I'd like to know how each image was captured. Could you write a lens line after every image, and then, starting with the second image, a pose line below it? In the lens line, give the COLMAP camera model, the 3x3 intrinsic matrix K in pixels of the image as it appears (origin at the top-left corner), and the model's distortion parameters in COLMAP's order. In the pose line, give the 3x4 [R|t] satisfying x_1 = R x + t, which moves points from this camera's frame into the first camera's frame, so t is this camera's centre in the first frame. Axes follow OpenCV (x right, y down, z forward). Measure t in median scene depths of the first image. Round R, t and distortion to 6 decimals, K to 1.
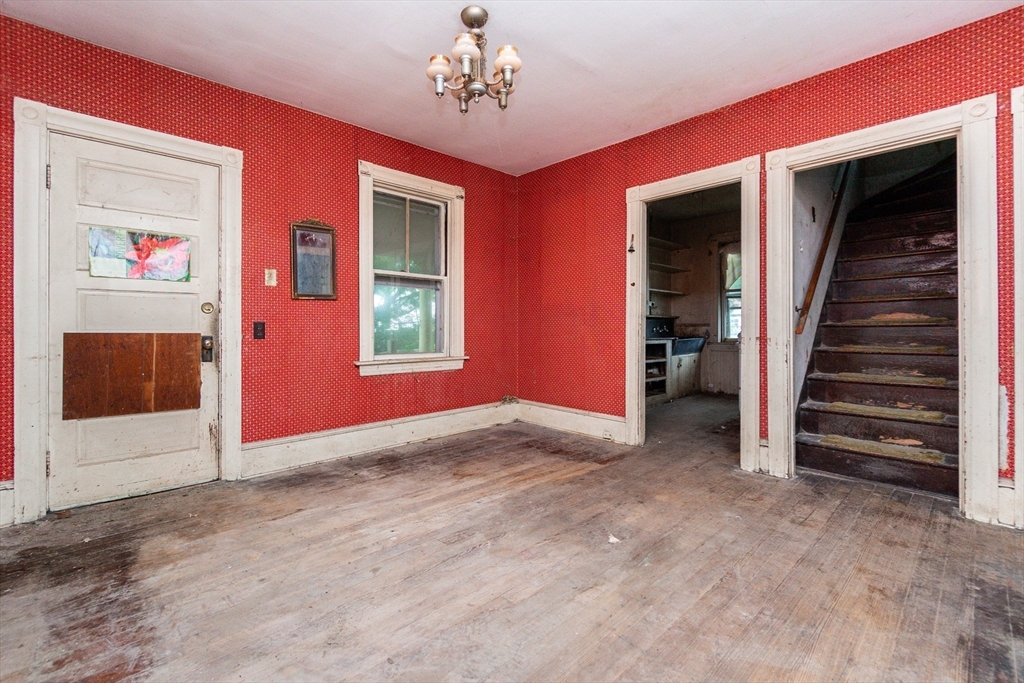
lens RADIAL K [[446.8, 0, 489.2], [0, 446.8, 328.1], [0, 0, 1]] dist [-0.003527, -0.000098]
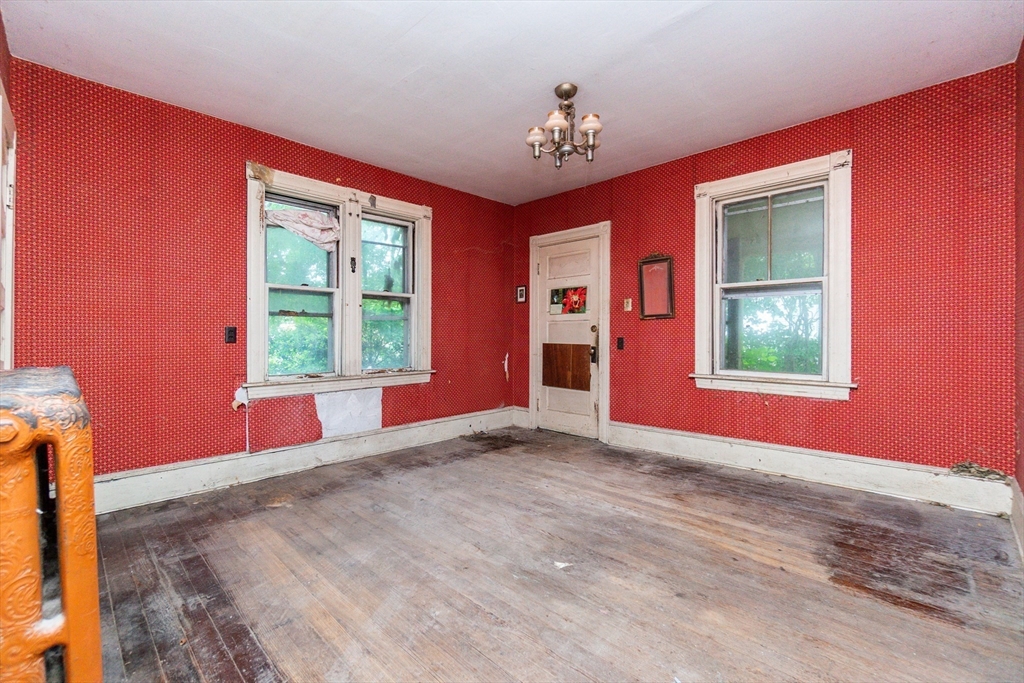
lens RADIAL K [[442.7, 0, 512.5], [0, 442.7, 338.6], [0, 0, 1]] dist [-0.006176, 0.000399]
pose [[0.065946, 0.010912, -0.997764, 1.010250], [0.005489, 0.999921, 0.011298, -0.033272], [0.997808, -0.006222, 0.065881, 0.672836]]
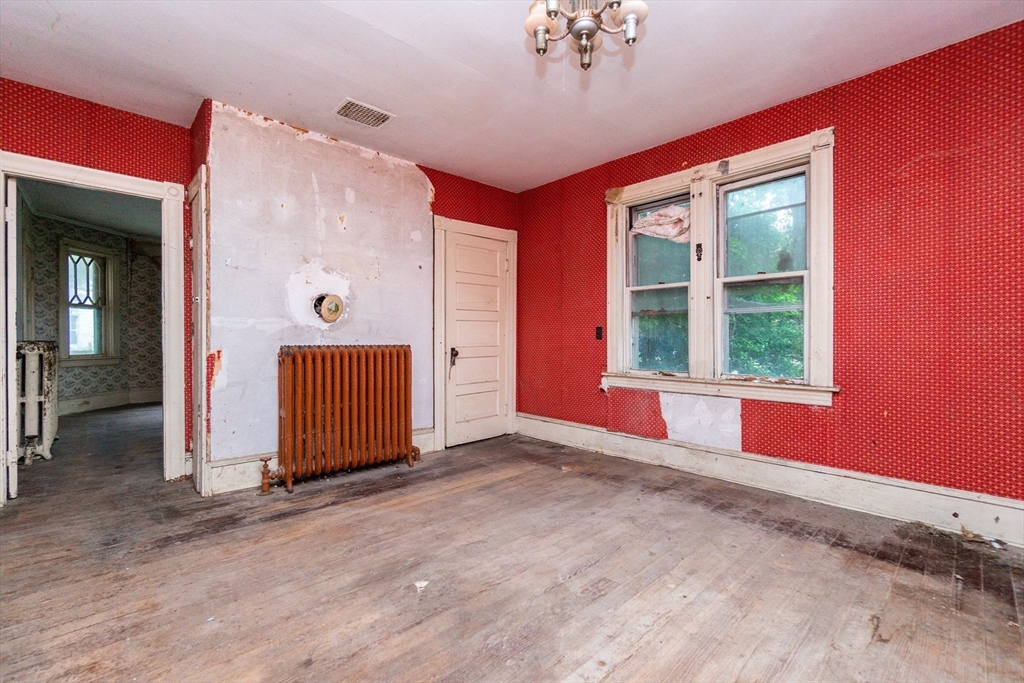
lens RADIAL K [[439.1, 0, 496.5], [0, 439.1, 339.6], [0, 0, 1]] dist [-0.005935, -0.000028]
pose [[-0.999999, -0.001017, -0.000619, 0.105786], [-0.001016, 0.999996, -0.002574, -0.006398], [0.000622, -0.002574, -0.999996, 1.511627]]
